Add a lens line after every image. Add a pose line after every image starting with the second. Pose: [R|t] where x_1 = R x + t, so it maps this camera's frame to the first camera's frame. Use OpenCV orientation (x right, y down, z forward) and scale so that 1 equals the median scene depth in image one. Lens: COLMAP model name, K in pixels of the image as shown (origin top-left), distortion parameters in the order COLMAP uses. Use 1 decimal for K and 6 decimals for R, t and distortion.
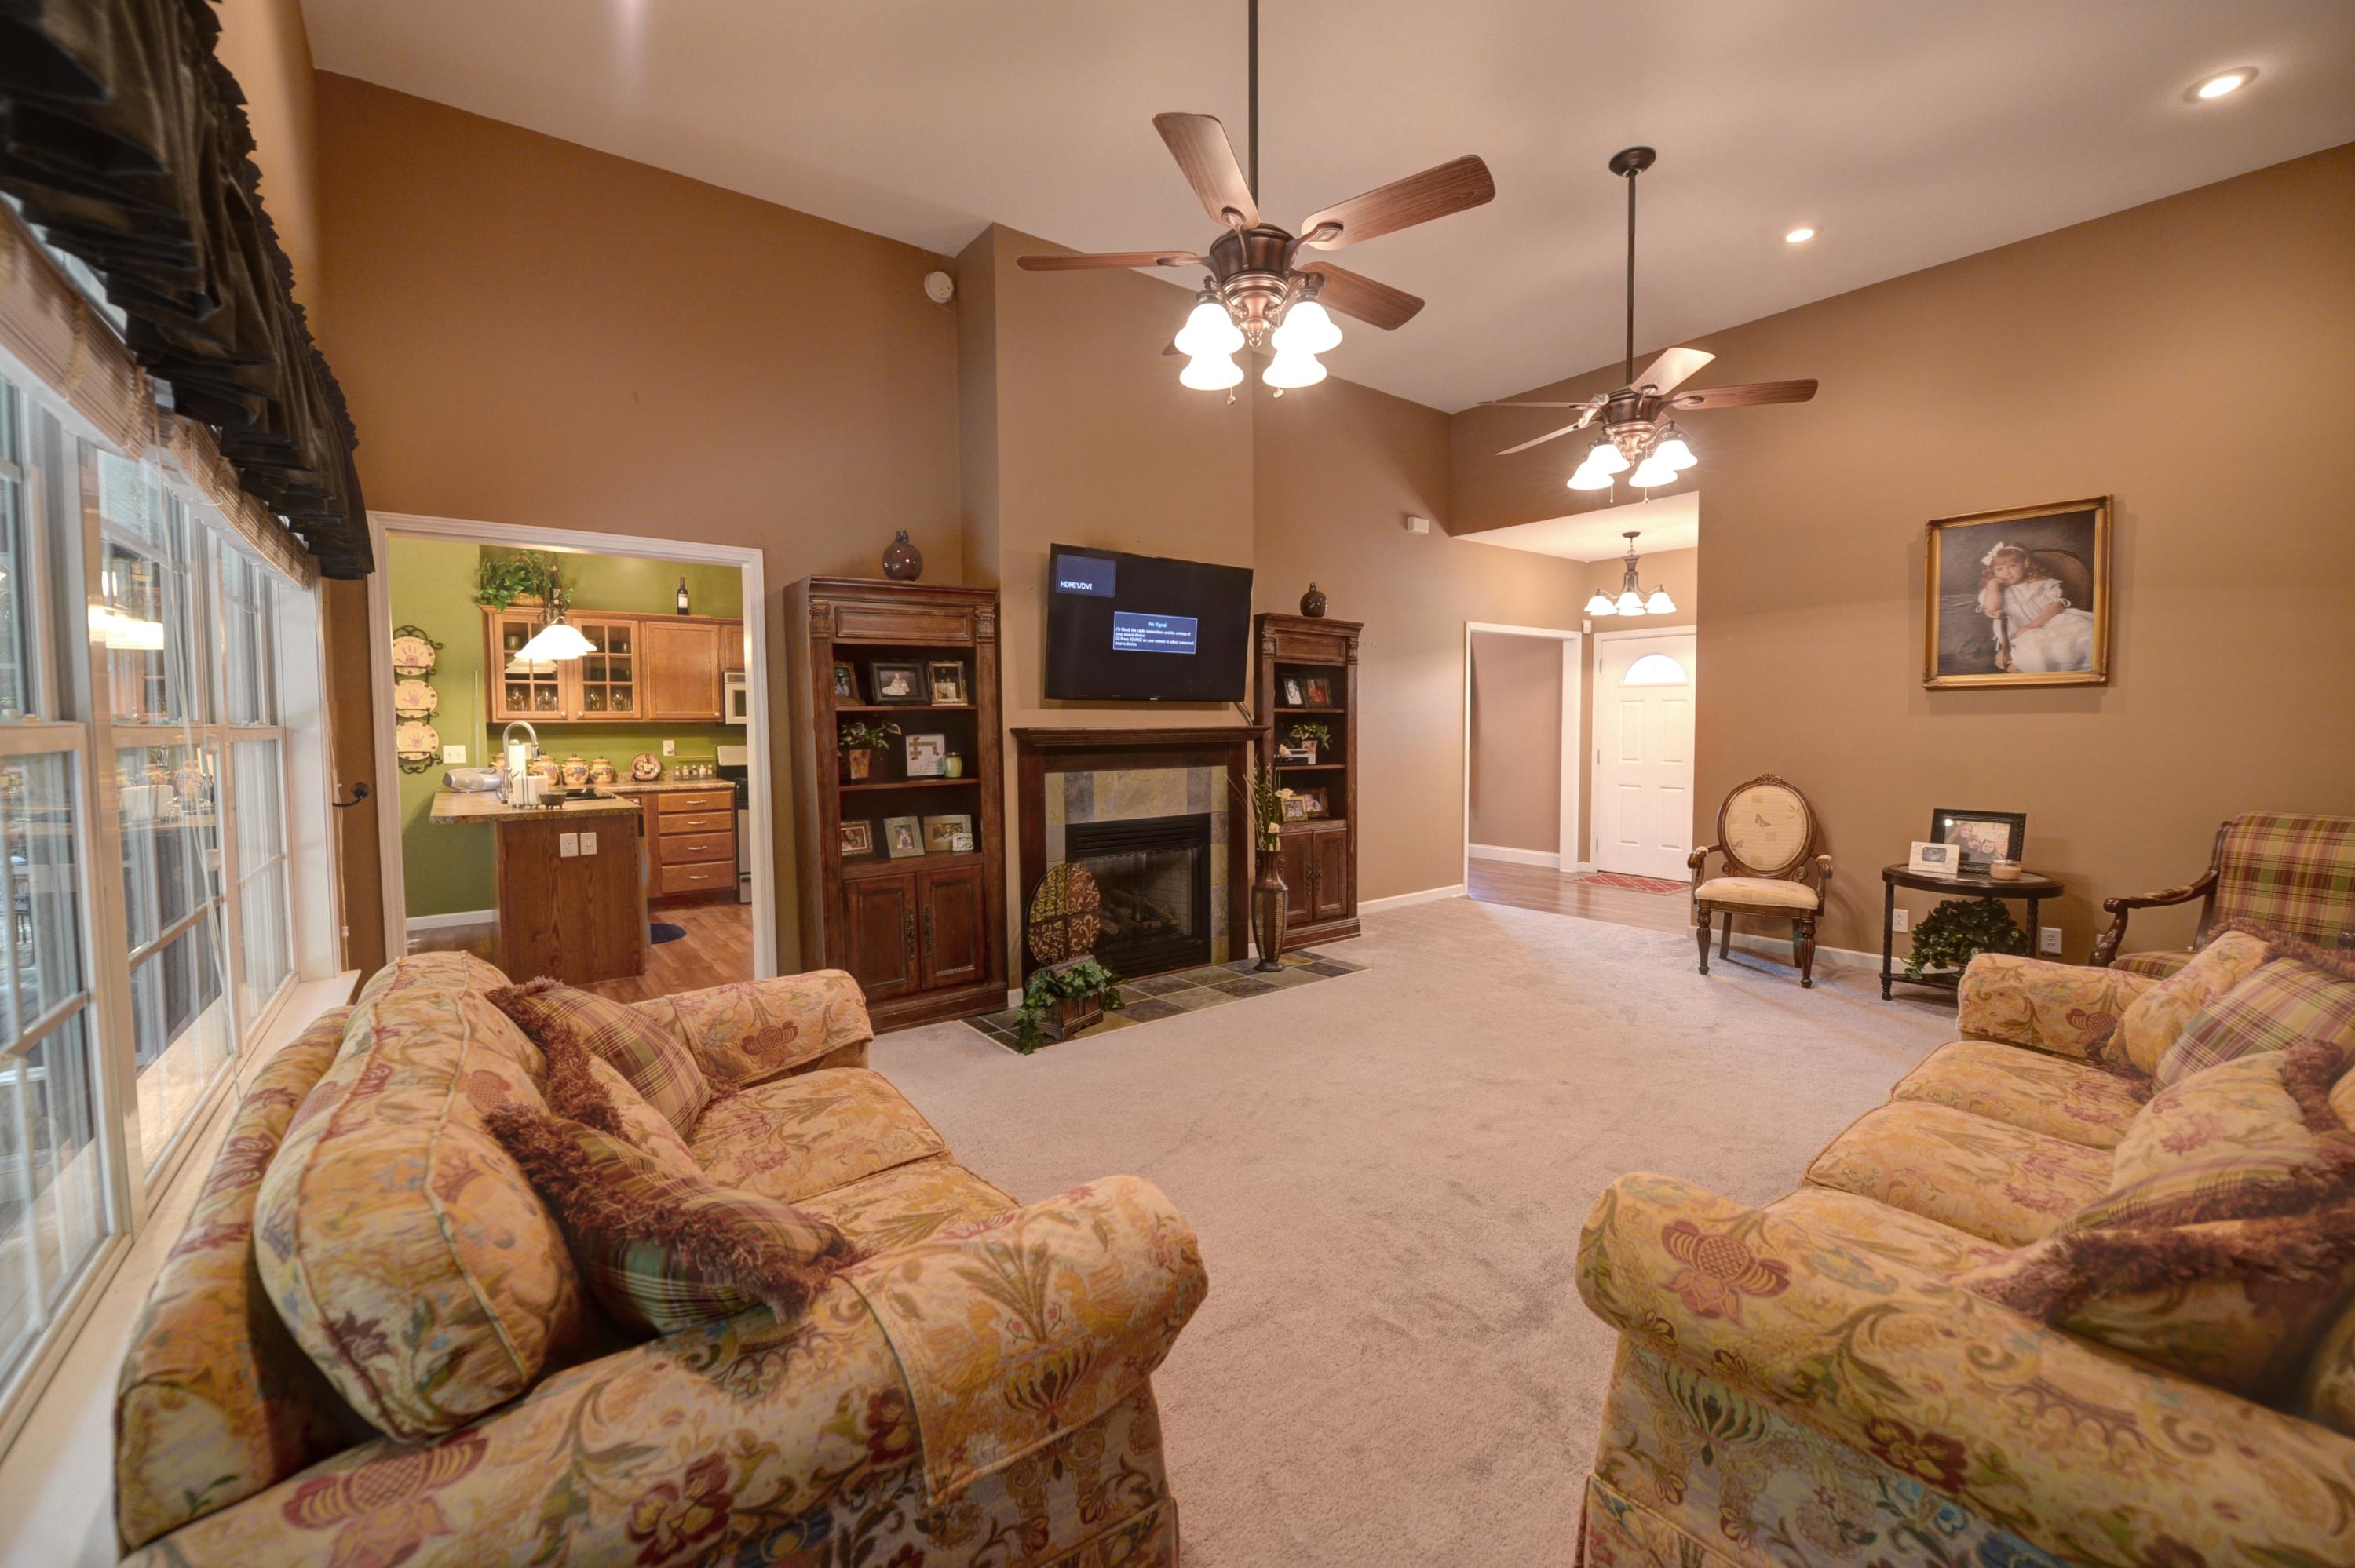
lens RADIAL K [[954.1, 0, 1192.6], [0, 954.1, 769.9], [0, 0, 1]] dist [-0.012861, -0.003257]
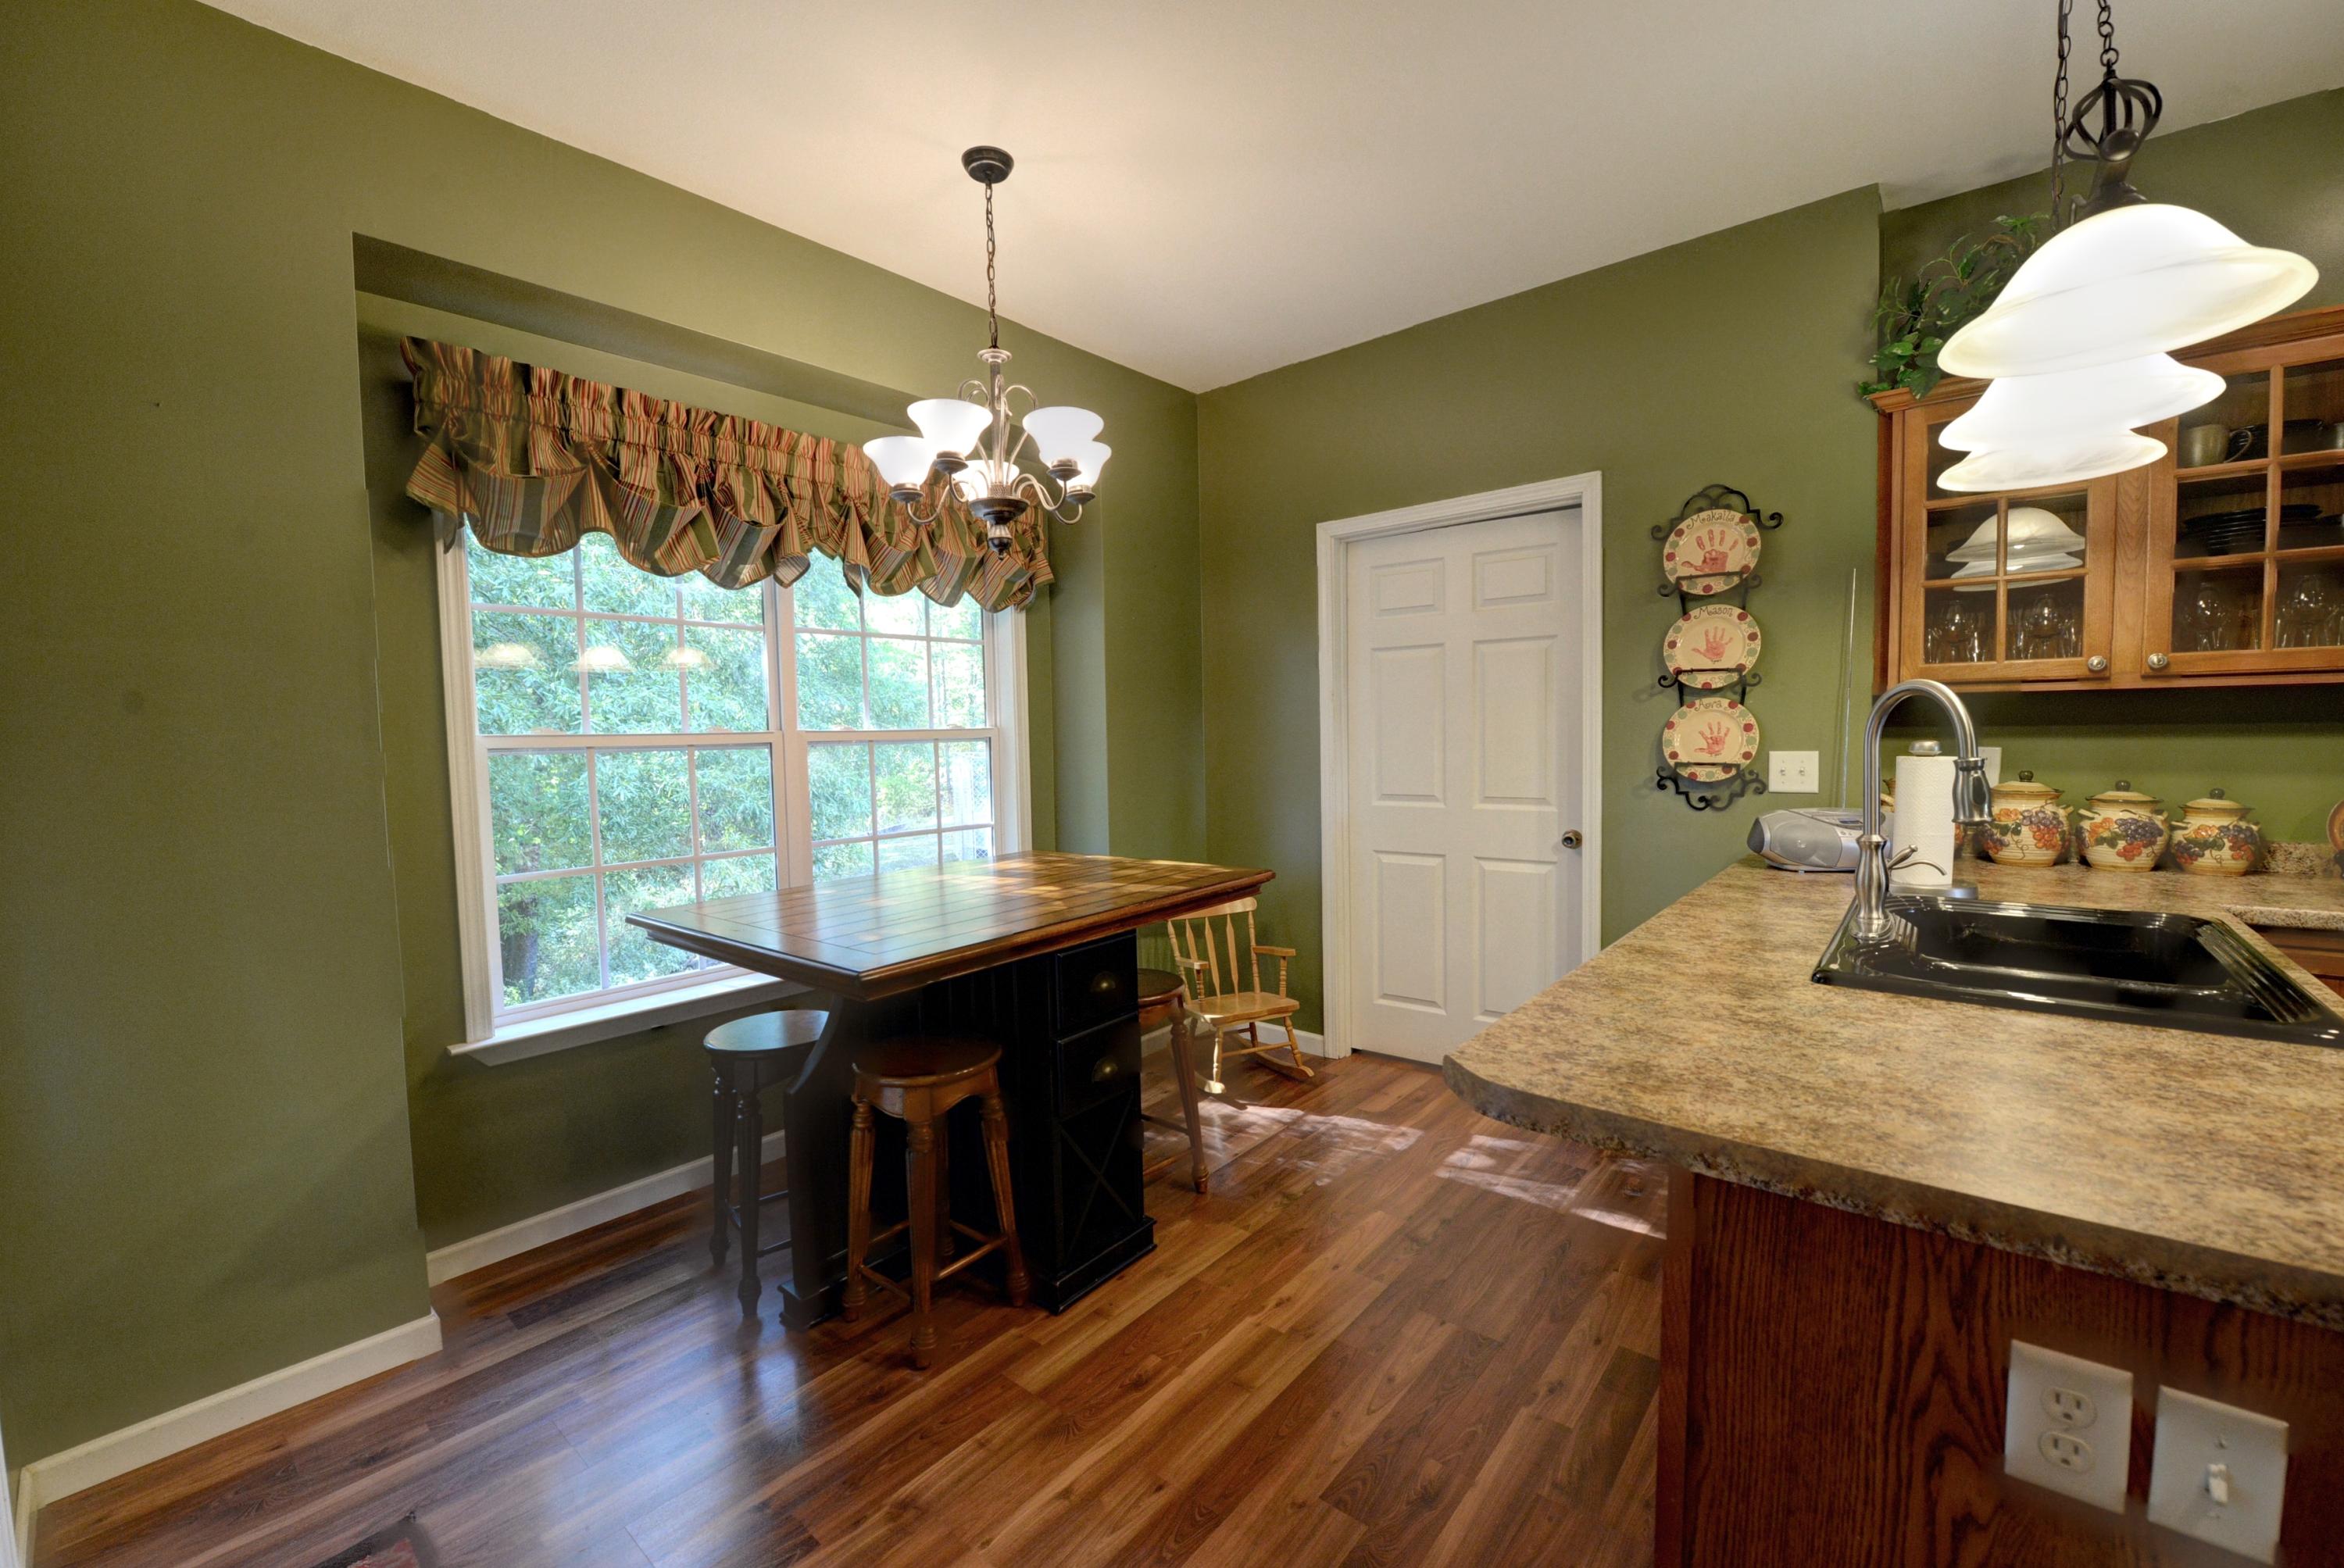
lens RADIAL K [[949.7, 0, 1158.7], [0, 949.7, 786.3], [0, 0, 1]] dist [-0.012861, -0.003257]
pose [[0.200383, 0.061782, -0.977768, -0.397786], [-0.028699, 0.997952, 0.057176, -0.024612], [0.979297, 0.016604, 0.201746, 0.599297]]
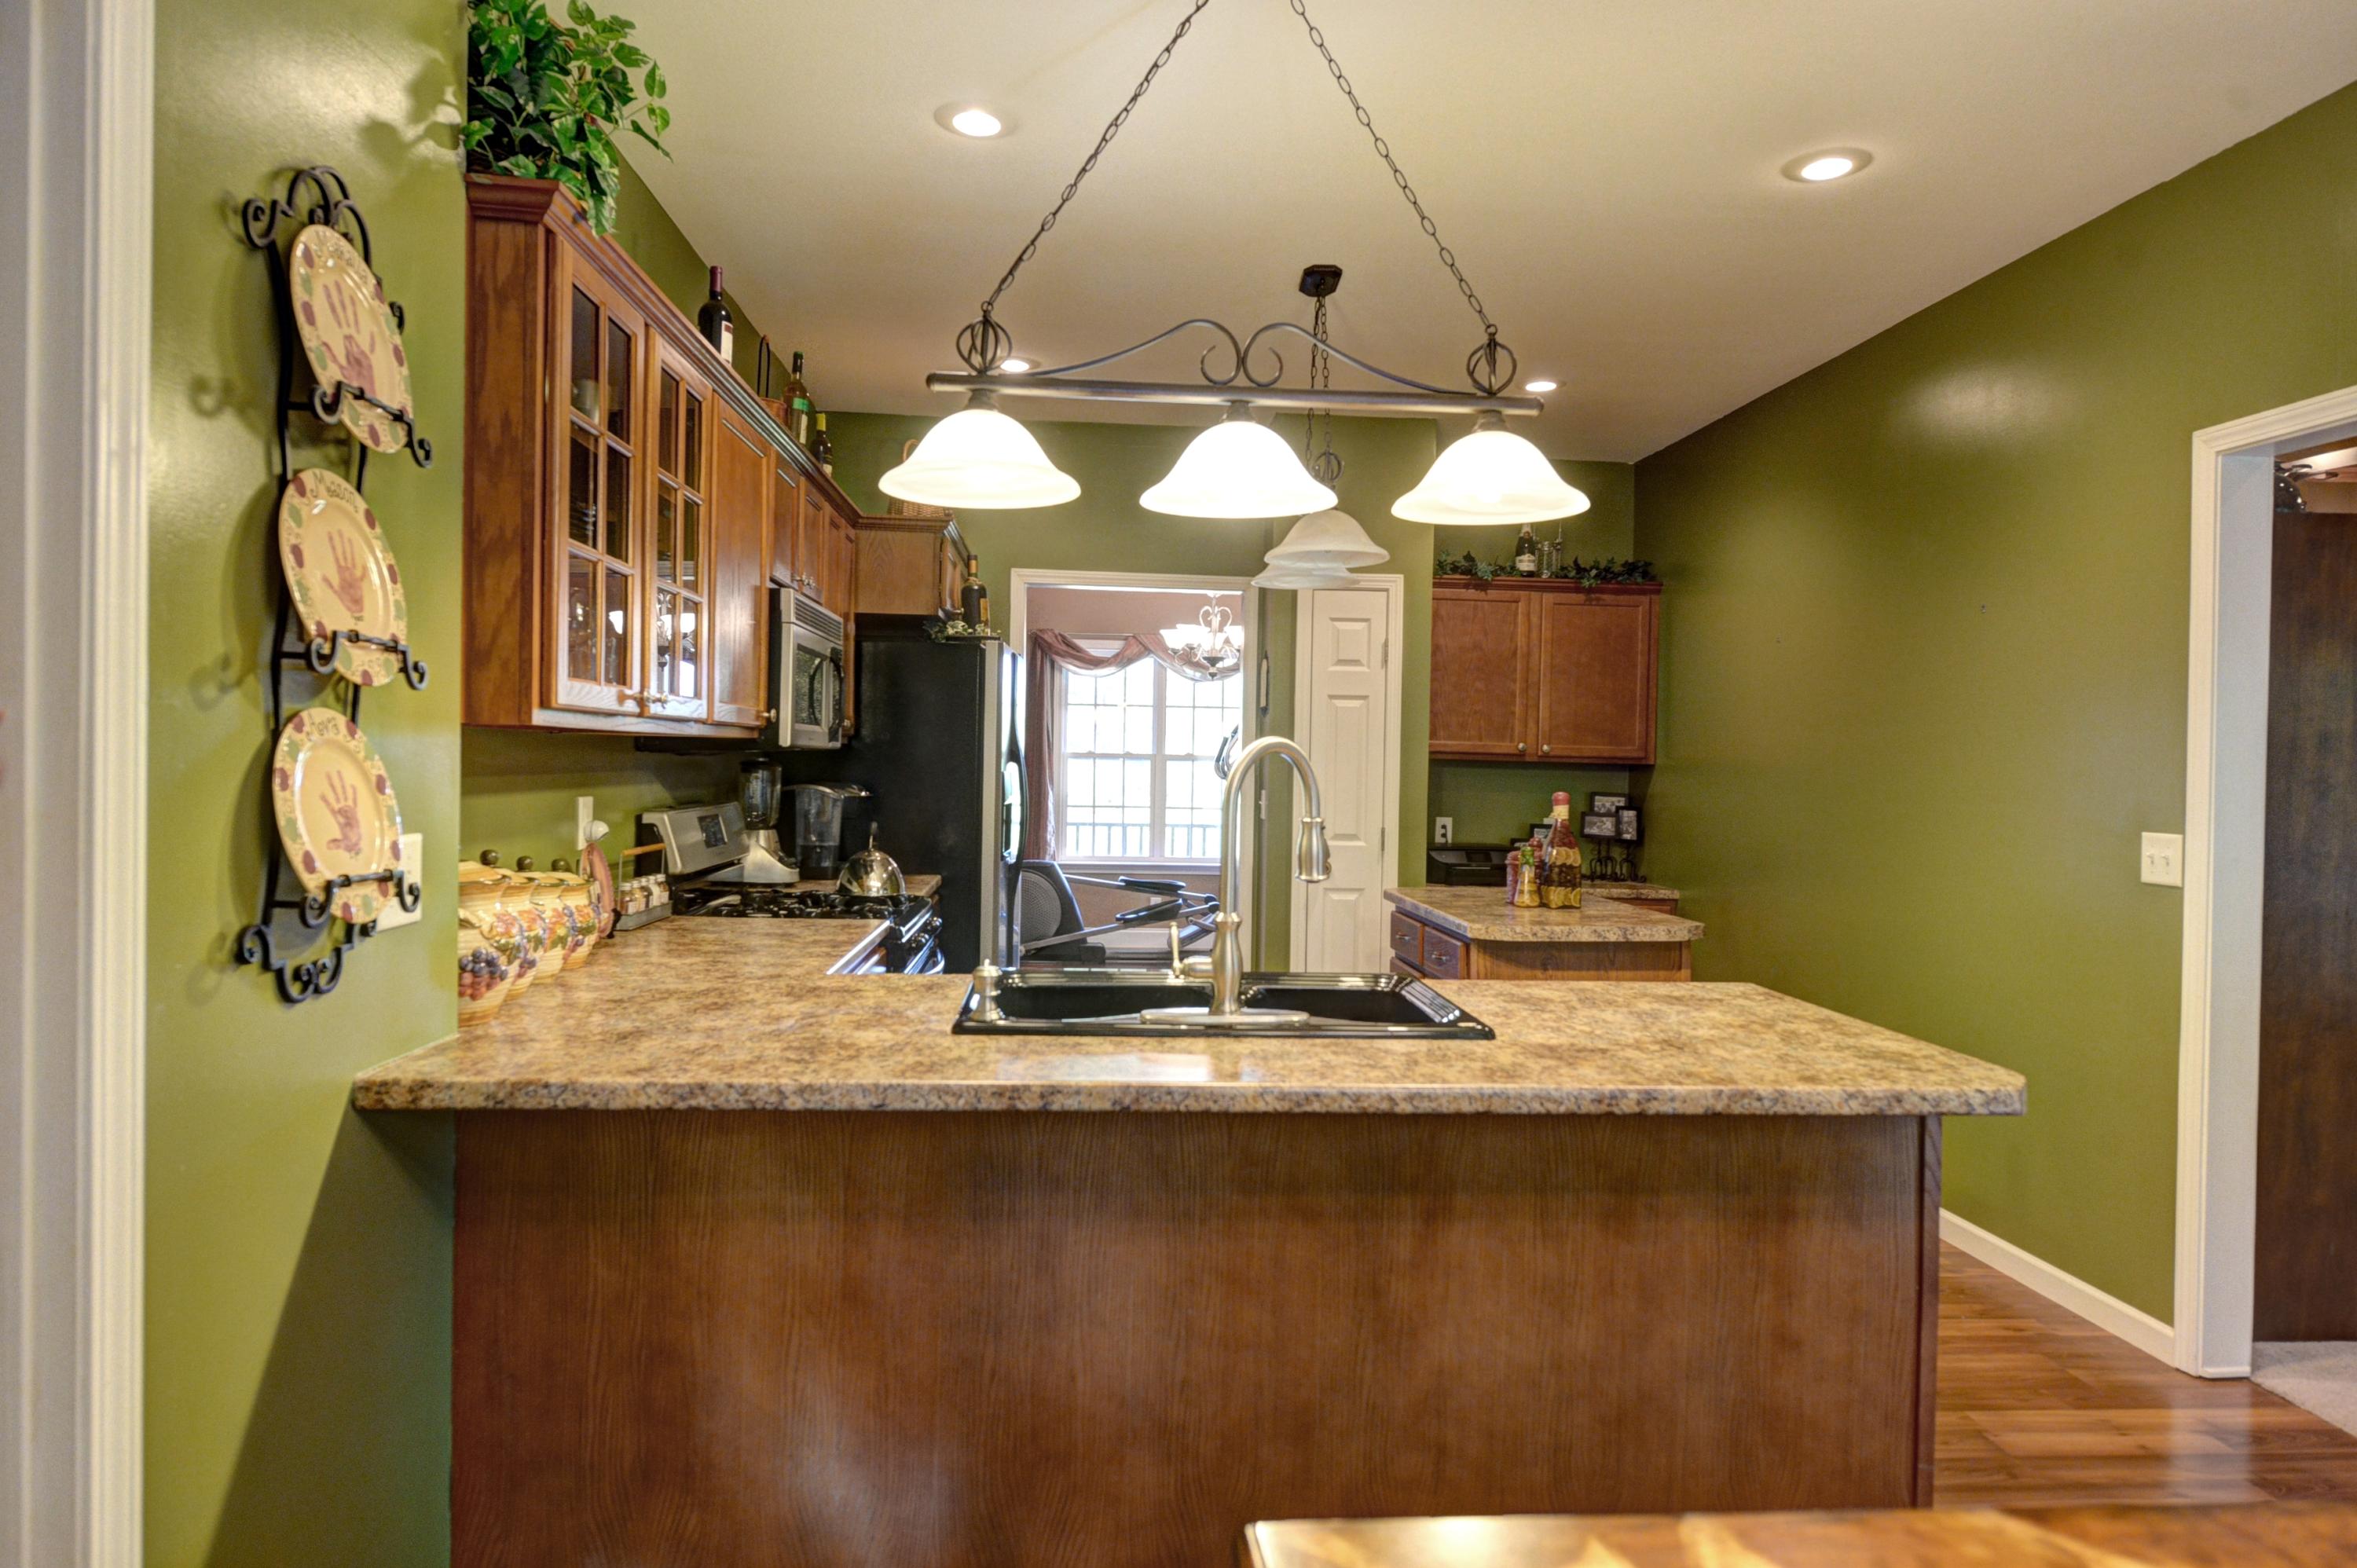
lens RADIAL K [[1424.1, 0, 1177.7], [0, 1424.1, 775.3], [0, 0, 1]] dist [-0.009280, -0.000955]
pose [[0.552967, 0.007333, 0.833171, -0.889521], [0.018570, 0.999604, -0.021123, -0.027535], [-0.832996, 0.027152, 0.552612, 0.666685]]
